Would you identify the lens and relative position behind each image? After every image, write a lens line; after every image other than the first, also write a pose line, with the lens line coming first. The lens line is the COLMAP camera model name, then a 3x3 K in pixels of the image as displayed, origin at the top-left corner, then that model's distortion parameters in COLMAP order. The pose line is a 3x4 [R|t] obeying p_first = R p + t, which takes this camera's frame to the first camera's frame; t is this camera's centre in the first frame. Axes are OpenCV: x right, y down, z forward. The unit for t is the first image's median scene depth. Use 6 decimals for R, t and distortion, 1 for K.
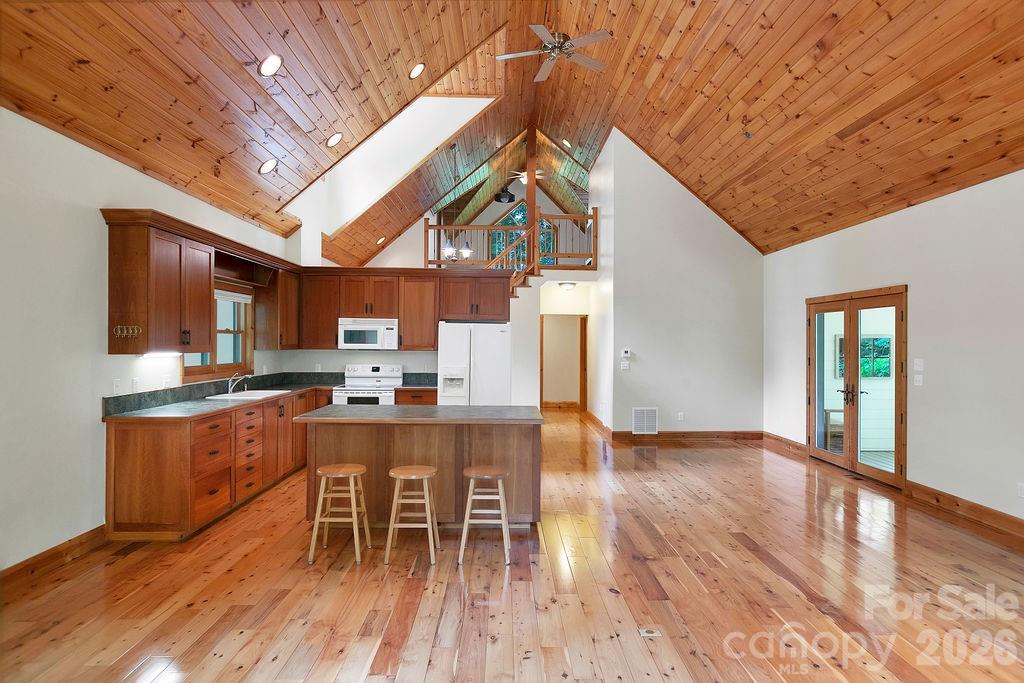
lens RADIAL K [[600.2, 0, 515.3], [0, 600.2, 340.5], [0, 0, 1]] dist [0.005500, -0.007085]
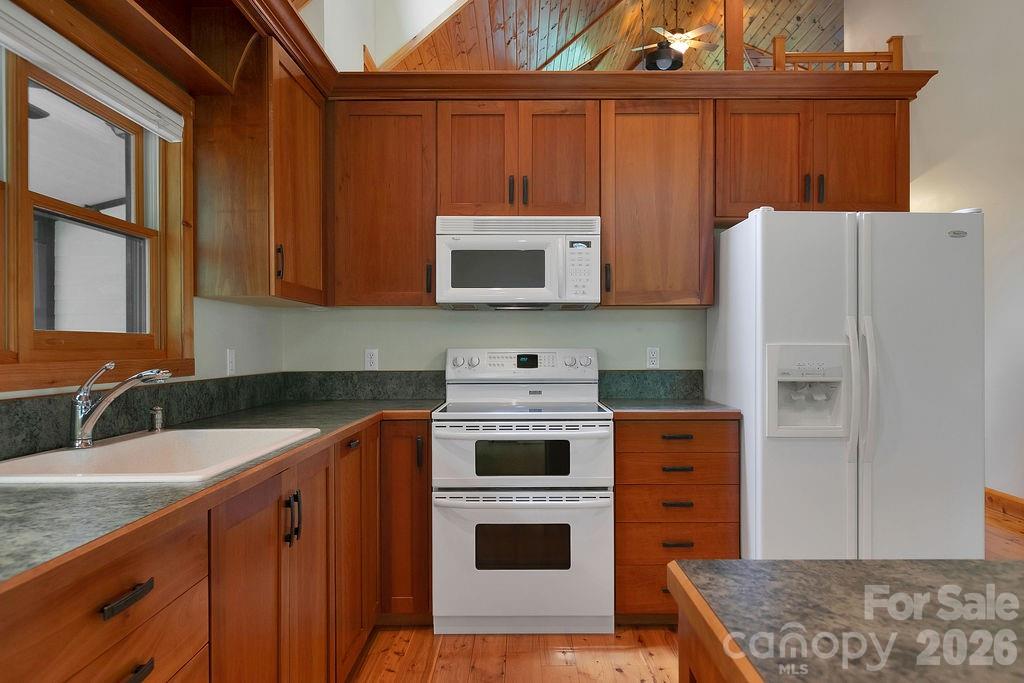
lens RADIAL K [[701.5, 0, 512.8], [0, 701.5, 343.5], [0, 0, 1]] dist [0.017471, -0.012284]
pose [[0.999436, -0.010440, -0.031910, -0.248800], [0.010388, 0.999944, -0.001798, 0.041178], [0.031927, 0.001465, 0.999489, 0.616492]]
